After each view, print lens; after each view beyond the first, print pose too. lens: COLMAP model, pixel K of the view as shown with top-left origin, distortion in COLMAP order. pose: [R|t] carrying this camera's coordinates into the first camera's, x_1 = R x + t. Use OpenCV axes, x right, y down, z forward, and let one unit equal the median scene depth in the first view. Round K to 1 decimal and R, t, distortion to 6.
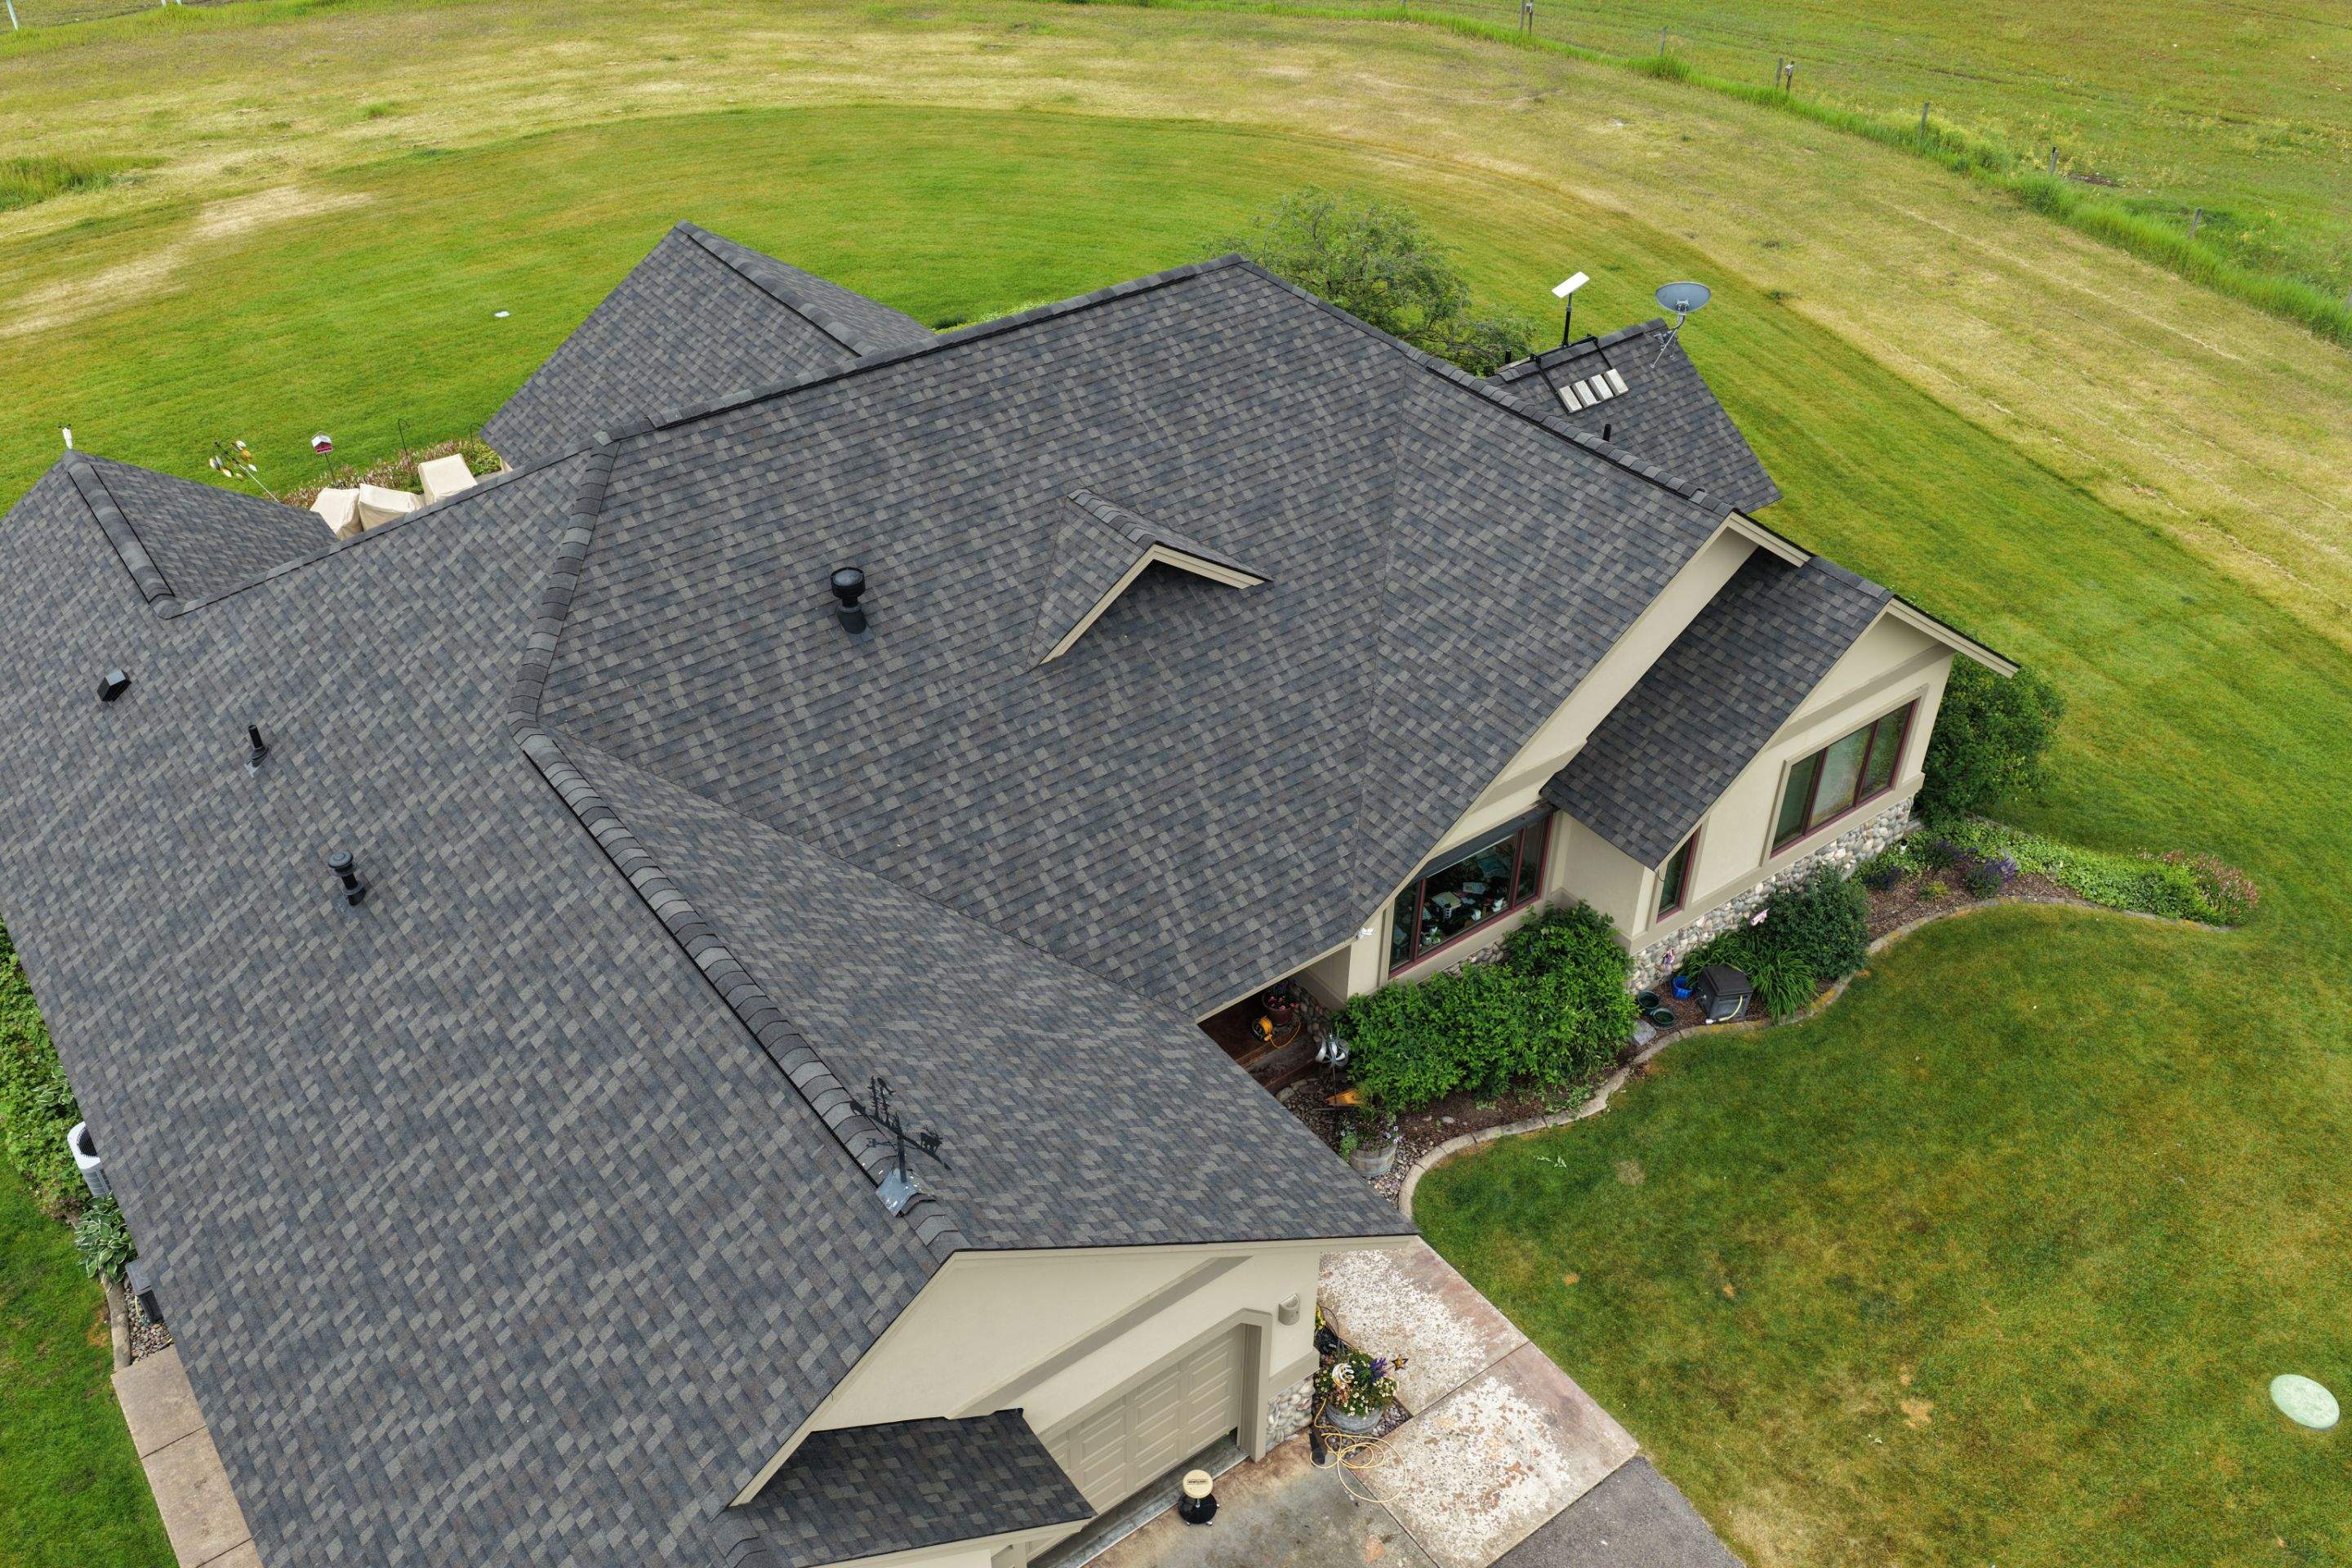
lens RADIAL K [[1945.4, 0, 1180.6], [0, 1945.4, 782.8], [0, 0, 1]] dist [-0.017137, 0.040906]
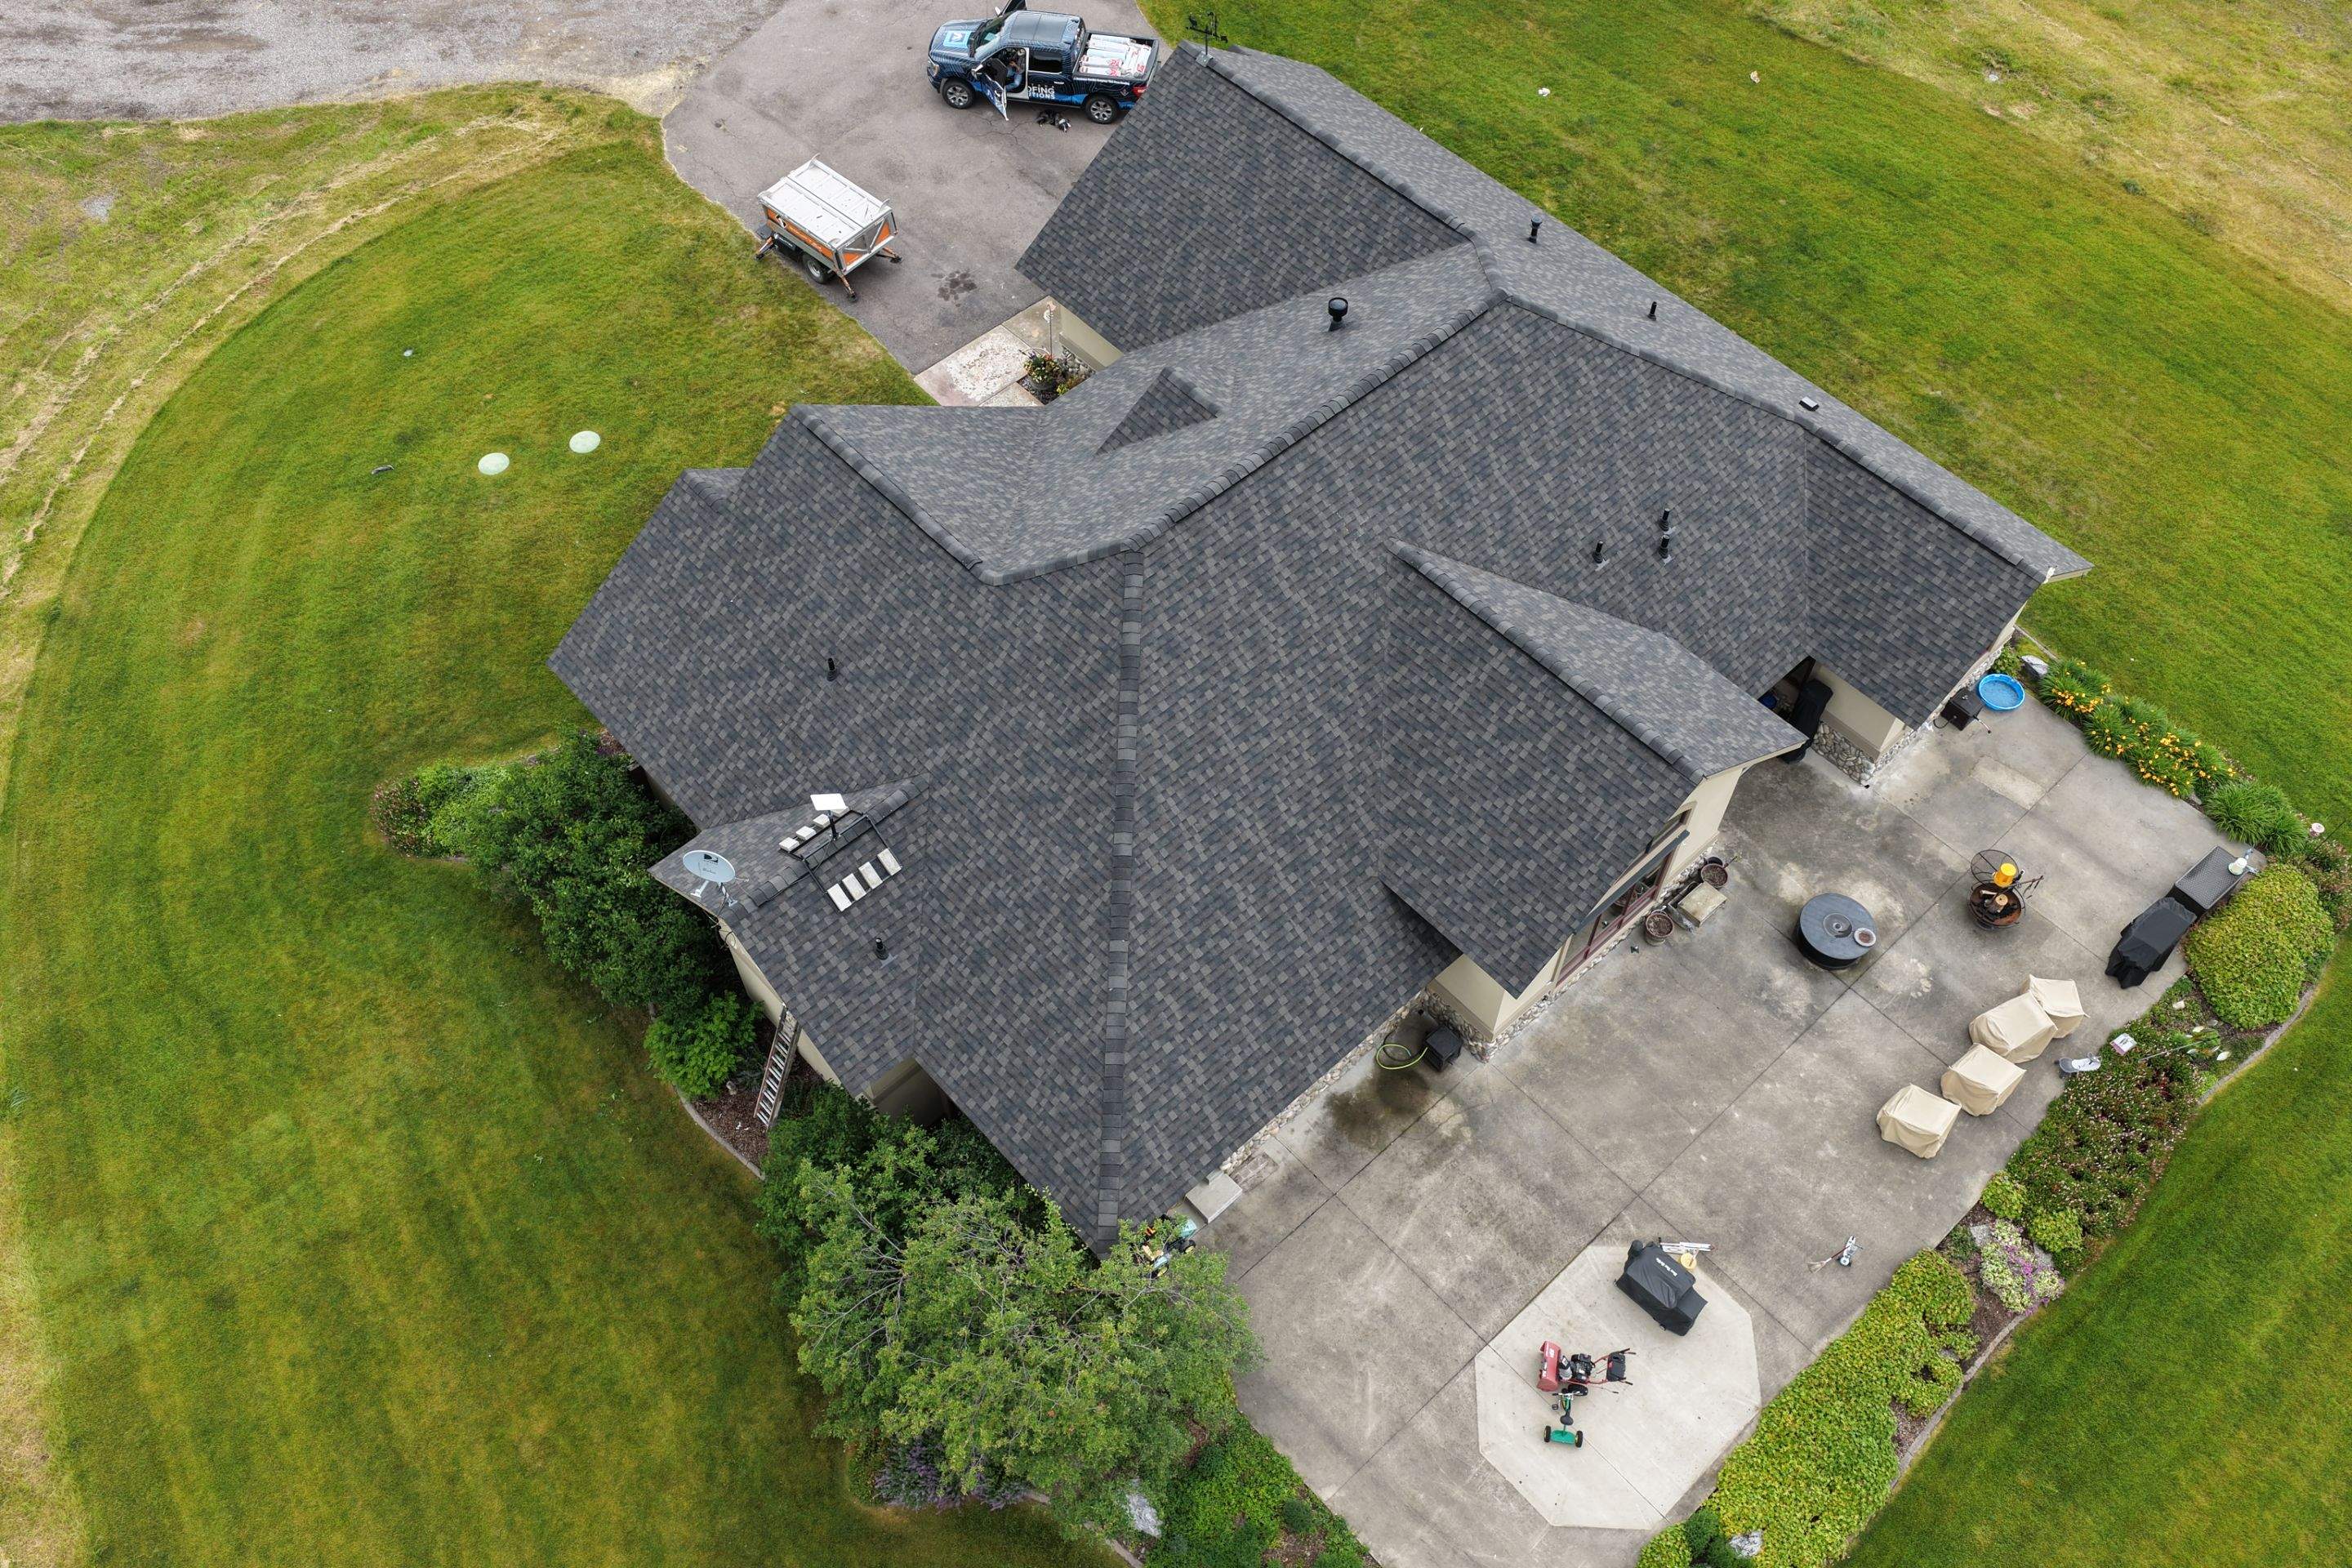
lens RADIAL K [[1945.4, 0, 1172.4], [0, 1945.4, 800.2], [0, 0, 1]] dist [-0.017137, 0.040906]
pose [[-0.994958, 0.080046, -0.060419, 0.107100], [-0.063913, -0.041820, 0.997079, -1.735861], [0.077286, 0.995913, 0.046725, 1.283301]]
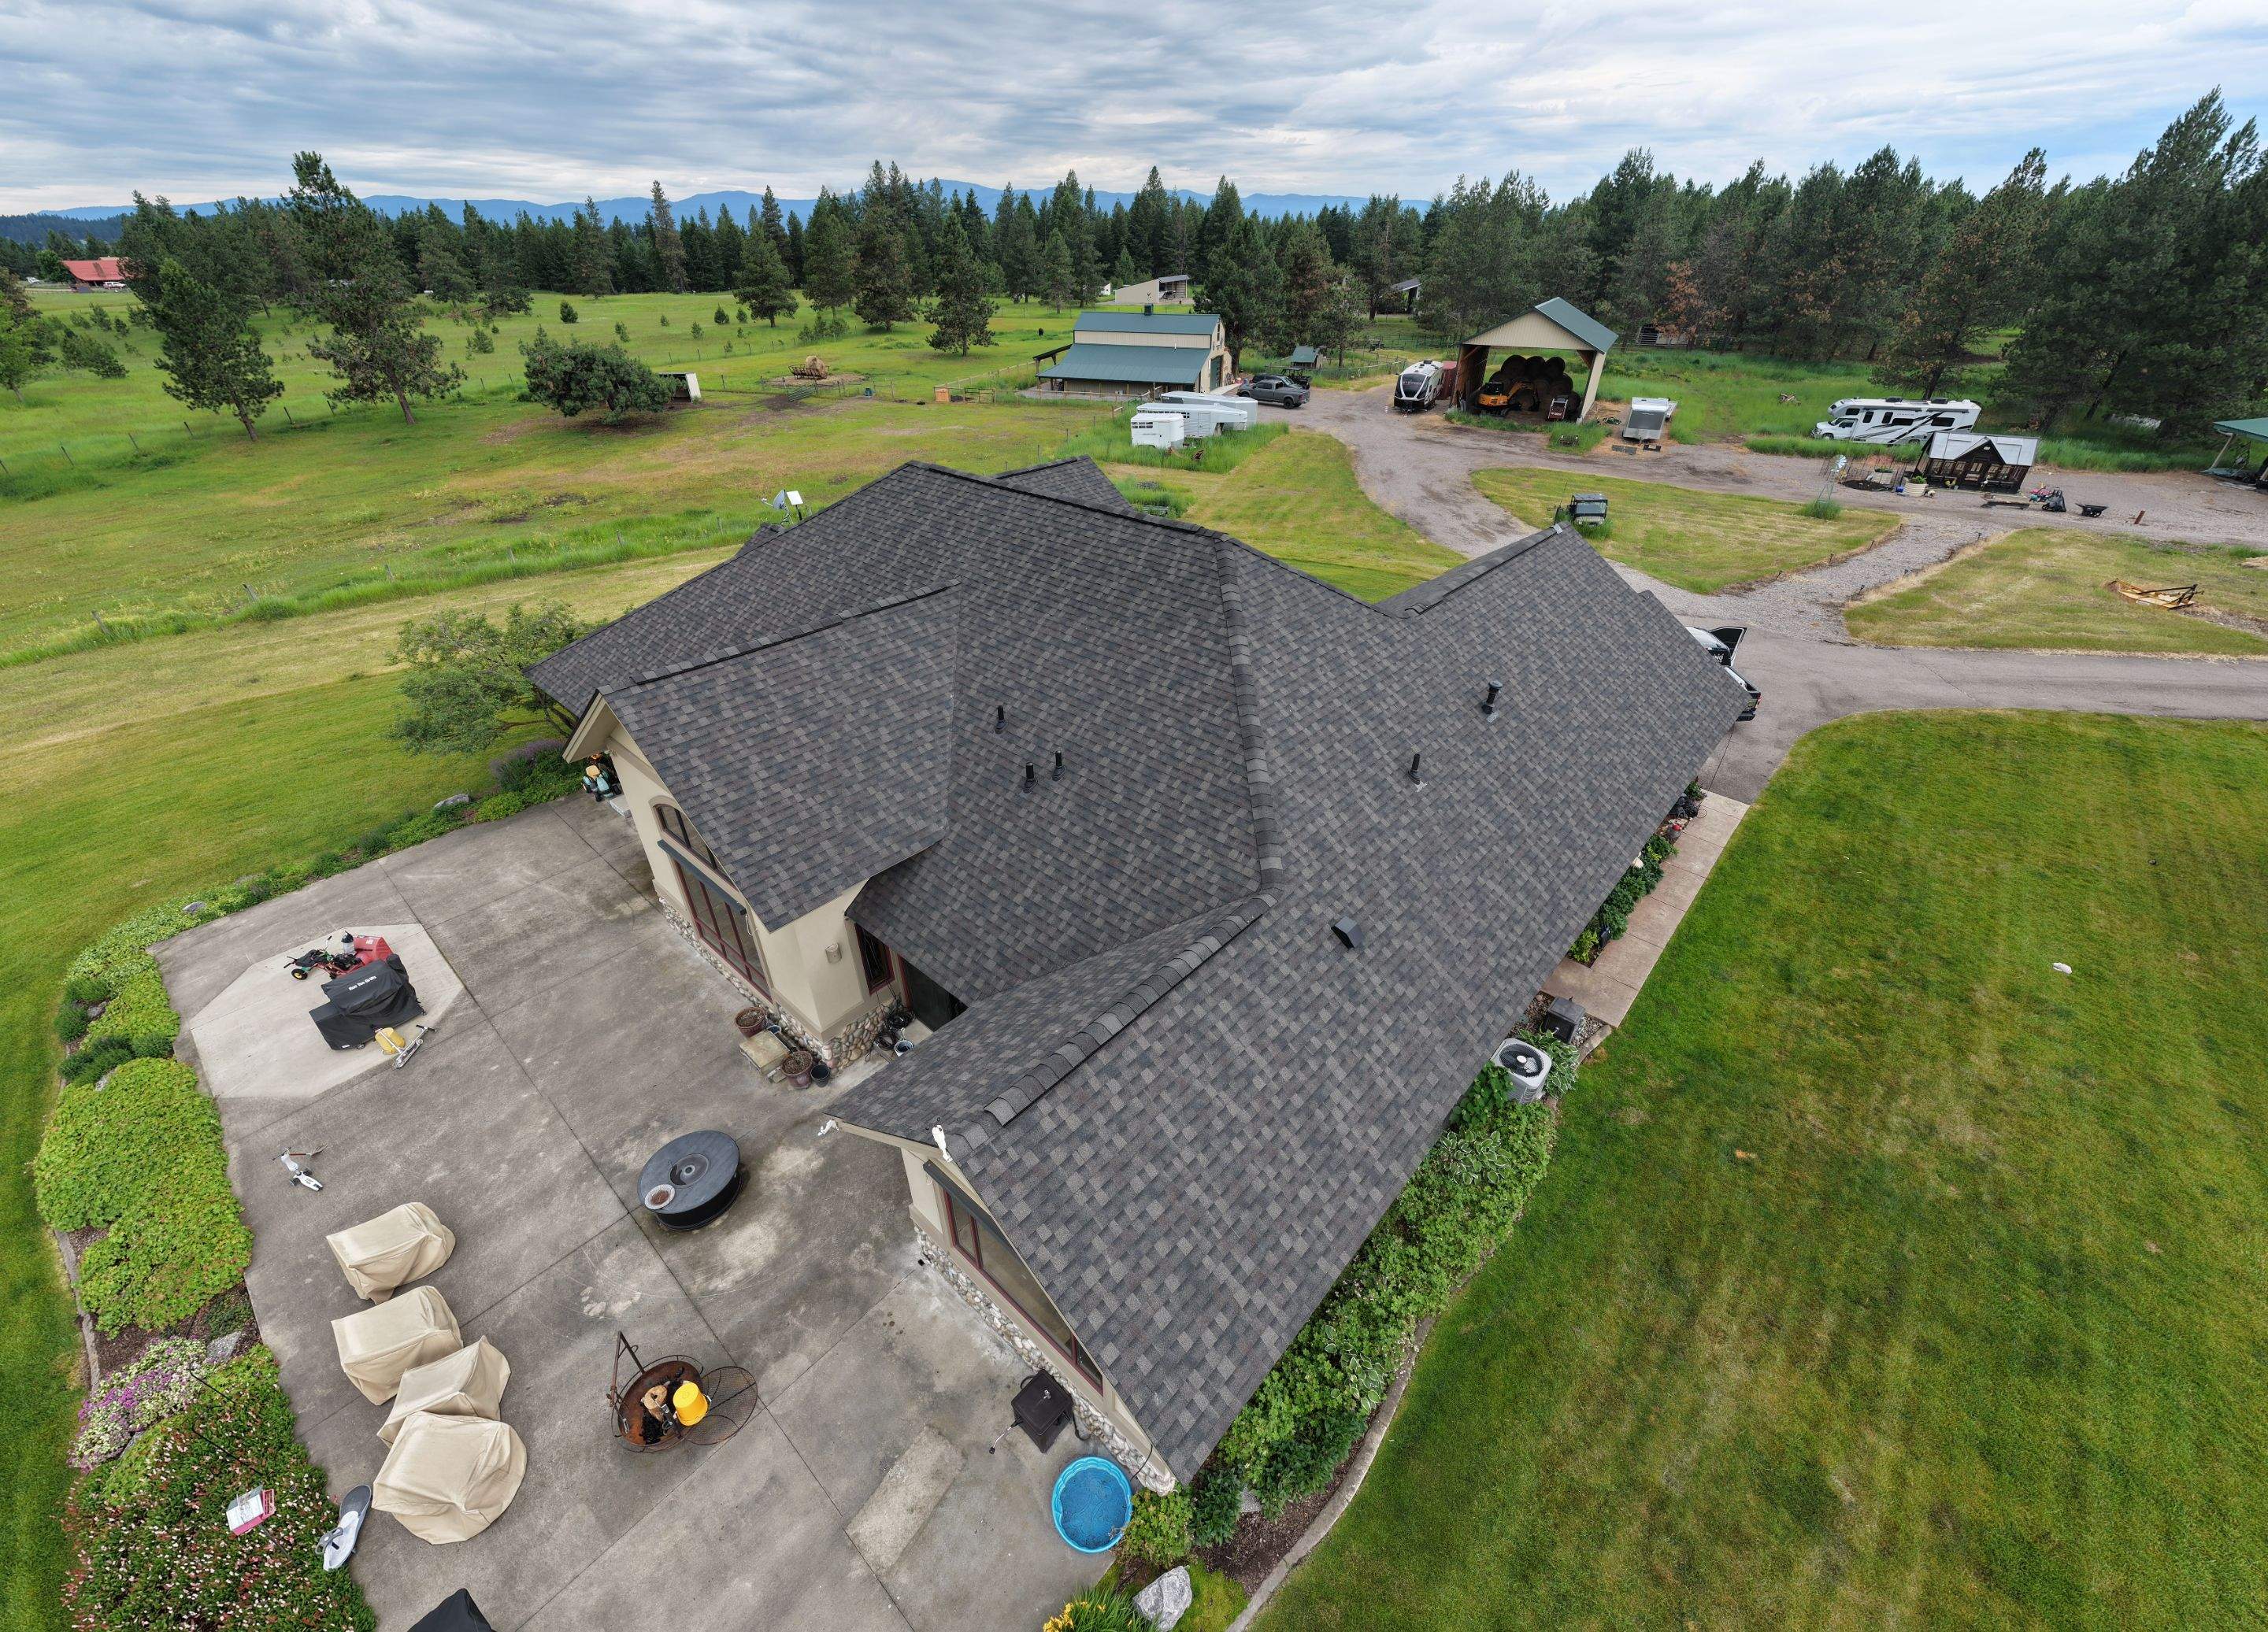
lens RADIAL K [[892.6, 0, 1142.3], [0, 892.6, 821.3], [0, 0, 1]] dist [0.003674, -0.000525]
pose [[-0.202224, -0.541335, 0.816126, -0.954284], [0.583758, 0.602488, 0.544275, -0.452877], [-0.786341, 0.586485, 0.194171, 1.011877]]
